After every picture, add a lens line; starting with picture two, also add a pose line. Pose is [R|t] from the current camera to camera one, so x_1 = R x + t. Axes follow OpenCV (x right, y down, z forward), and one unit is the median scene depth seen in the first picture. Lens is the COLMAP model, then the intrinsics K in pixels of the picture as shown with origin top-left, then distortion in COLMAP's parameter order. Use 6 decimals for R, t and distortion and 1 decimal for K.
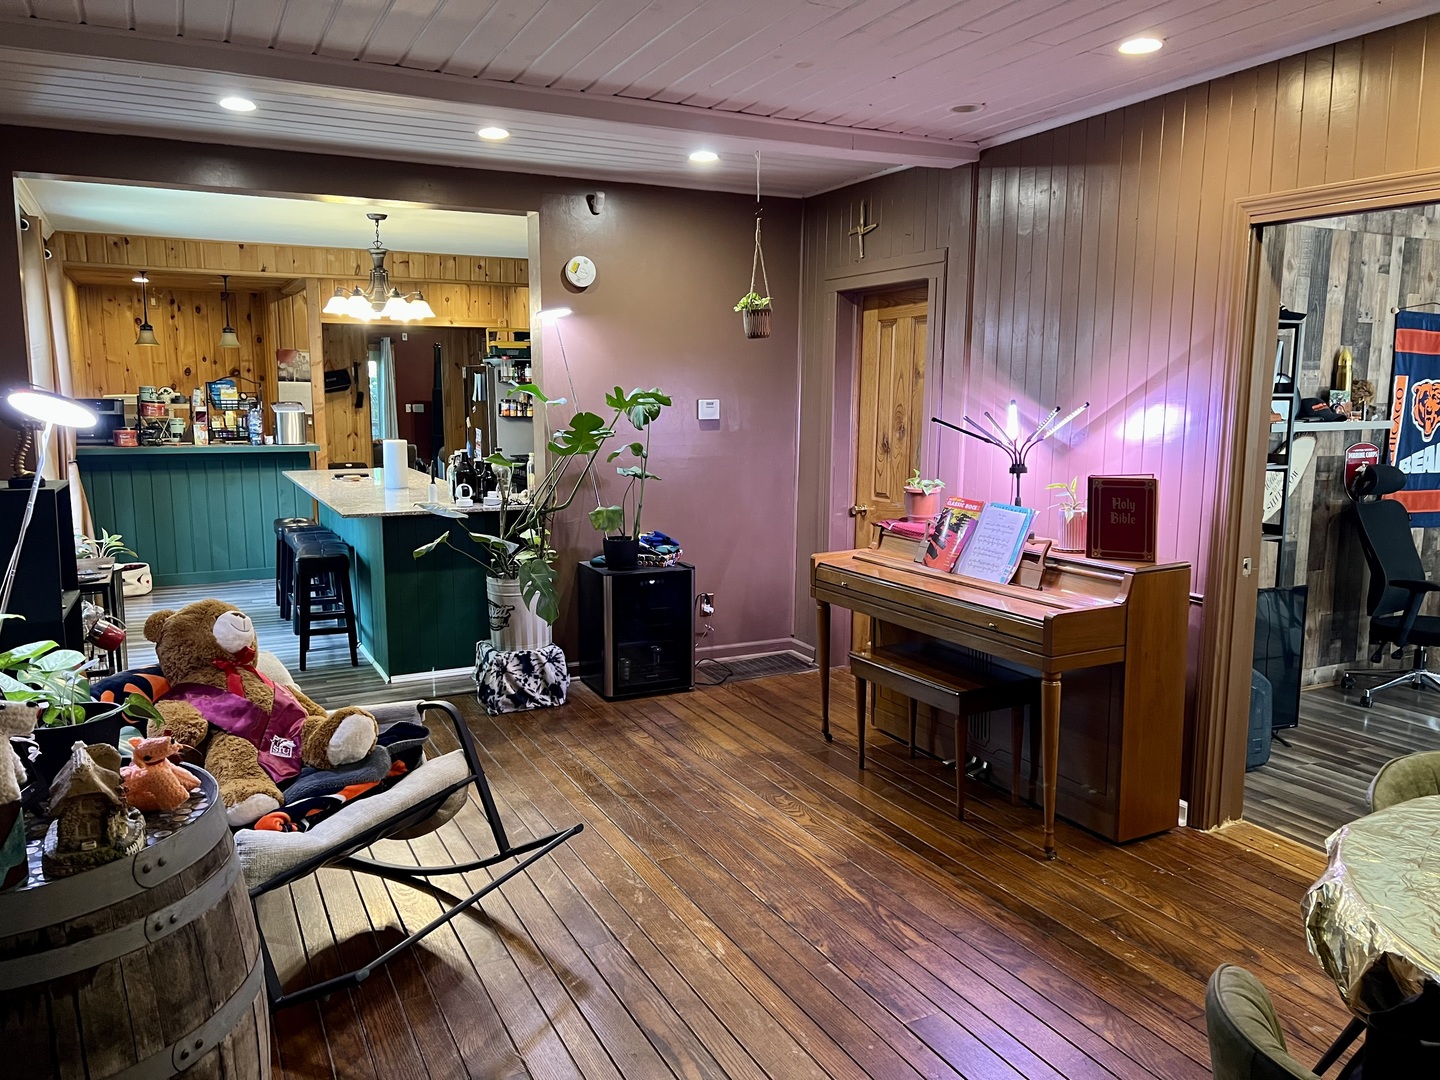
lens RADIAL K [[1083.3, 0, 727.0], [0, 1083.3, 541.3], [0, 0, 1]] dist [0.027575, -0.017643]
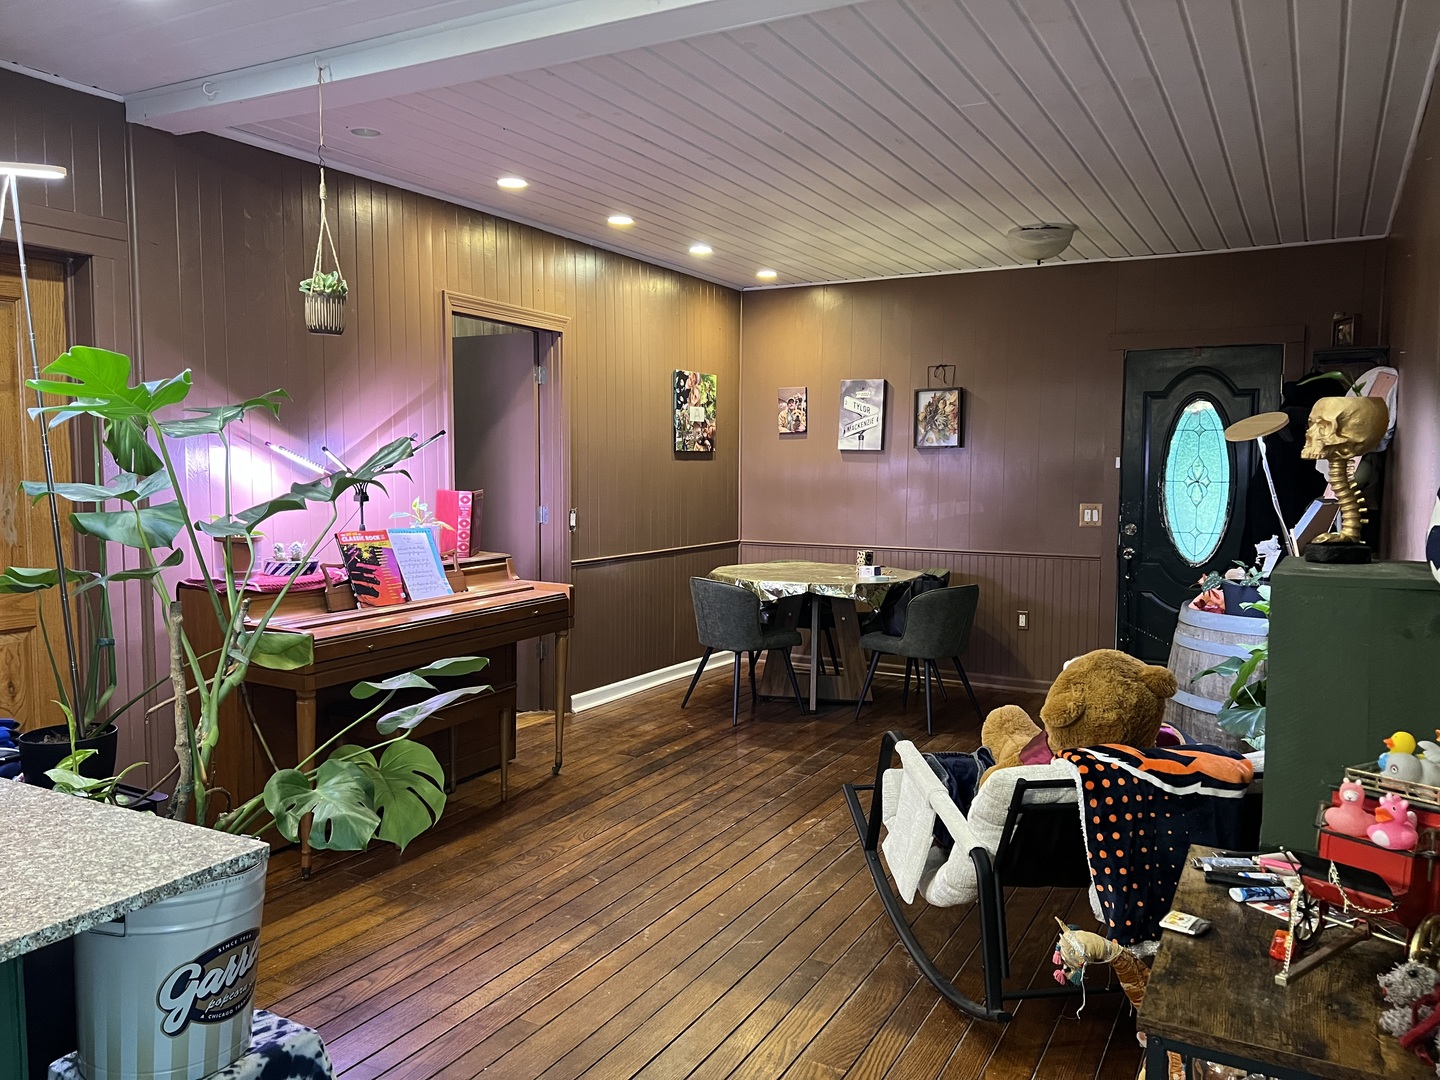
lens RADIAL K [[1083.3, 0, 717.4], [0, 1083.3, 540.6], [0, 0, 1]] dist [0.027575, -0.017643]
pose [[-0.570943, -0.067273, 0.818229, -0.696470], [0.110888, 0.981186, 0.158046, -0.138345], [-0.813467, 0.180967, -0.552741, 1.196891]]
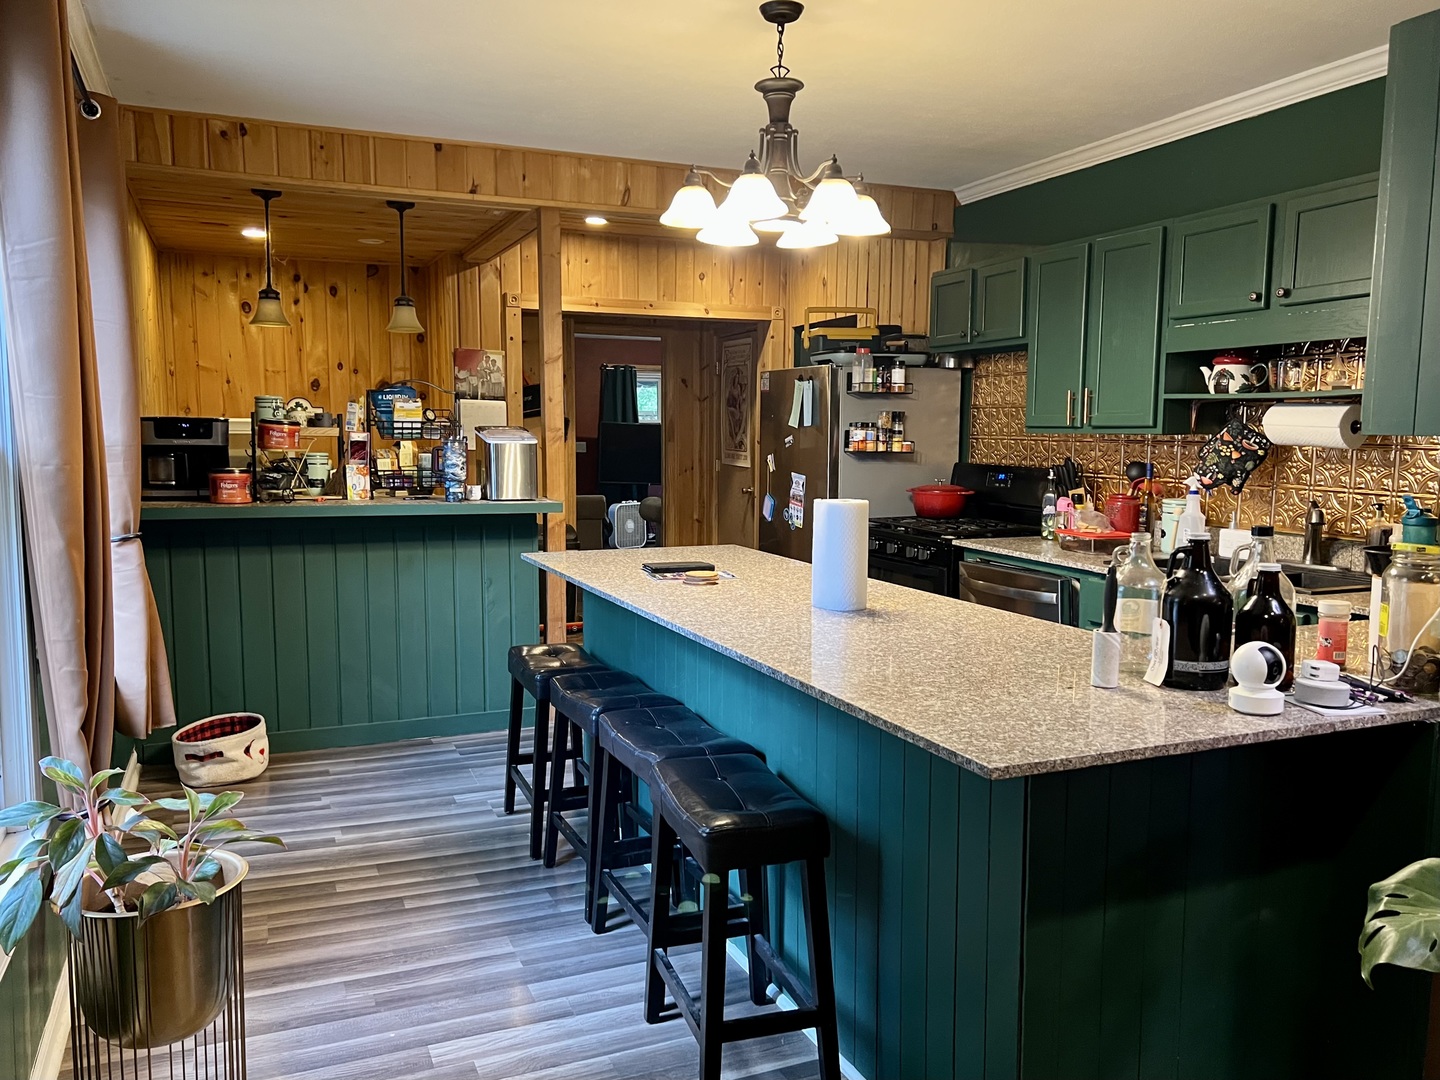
lens RADIAL K [[1083.3, 0, 709.0], [0, 1083.3, 544.1], [0, 0, 1]] dist [0.027575, -0.017643]
pose [[0.997660, 0.008804, -0.067799, -0.263836], [-0.011428, 0.999197, -0.038414, -0.046437], [0.067406, 0.039099, 0.996959, 0.453957]]
